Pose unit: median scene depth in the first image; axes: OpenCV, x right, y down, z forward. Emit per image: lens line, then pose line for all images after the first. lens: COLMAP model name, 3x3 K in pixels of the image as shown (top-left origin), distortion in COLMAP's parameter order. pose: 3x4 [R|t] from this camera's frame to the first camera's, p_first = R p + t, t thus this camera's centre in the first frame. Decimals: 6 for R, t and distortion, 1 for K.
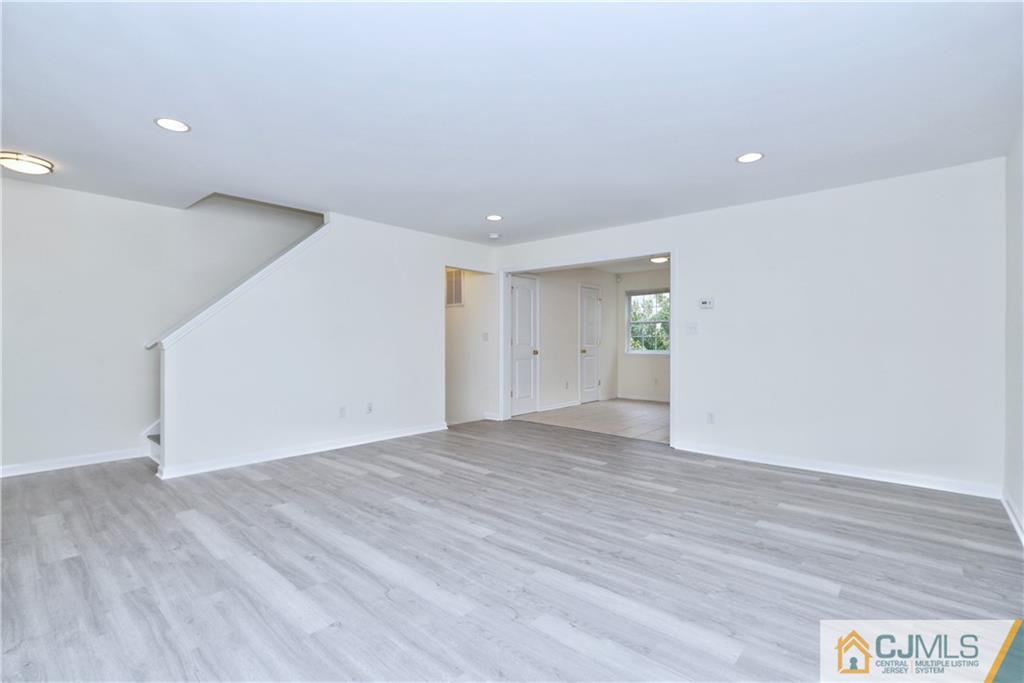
lens RADIAL K [[469.0, 0, 511.2], [0, 469.0, 342.8], [0, 0, 1]] dist [-0.021852, 0.009748]
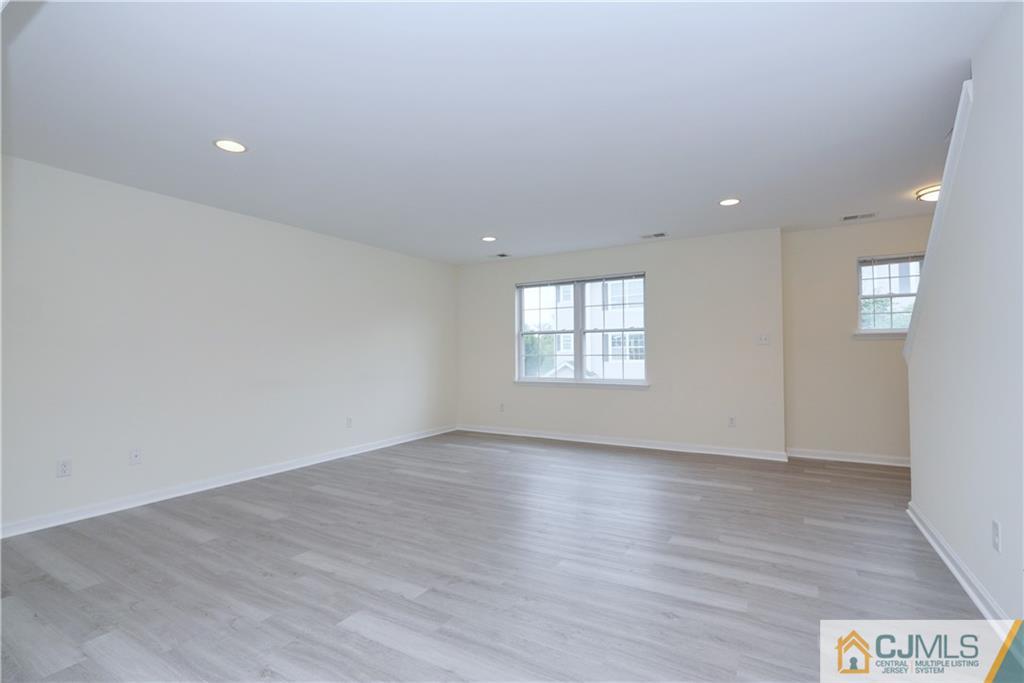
lens RADIAL K [[469.0, 0, 511.2], [0, 469.0, 342.8], [0, 0, 1]] dist [-0.021852, 0.009748]
pose [[-0.982566, 0.000417, -0.185916, 0.173857], [0.004609, 0.999745, -0.022118, -0.012005], [0.185860, -0.022589, -0.982317, 2.064767]]
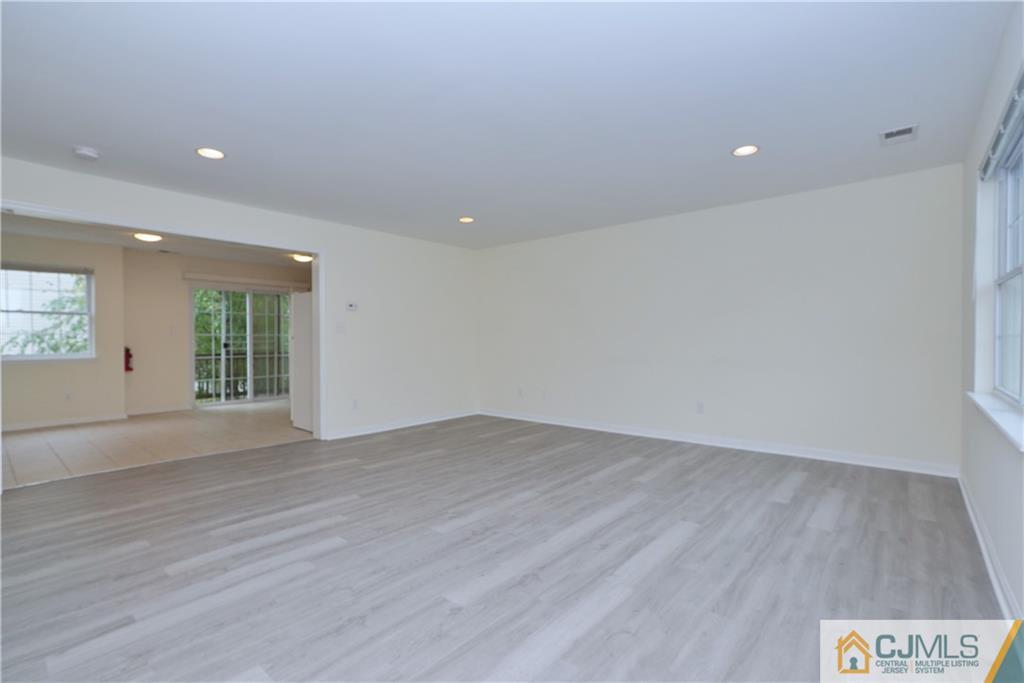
lens RADIAL K [[469.0, 0, 511.2], [0, 469.0, 342.8], [0, 0, 1]] dist [-0.021852, 0.009748]
pose [[-0.017753, -0.009517, 0.999797, -1.125362], [0.007718, 0.999924, 0.009655, -0.002453], [-0.999813, 0.007888, -0.017679, 0.938102]]
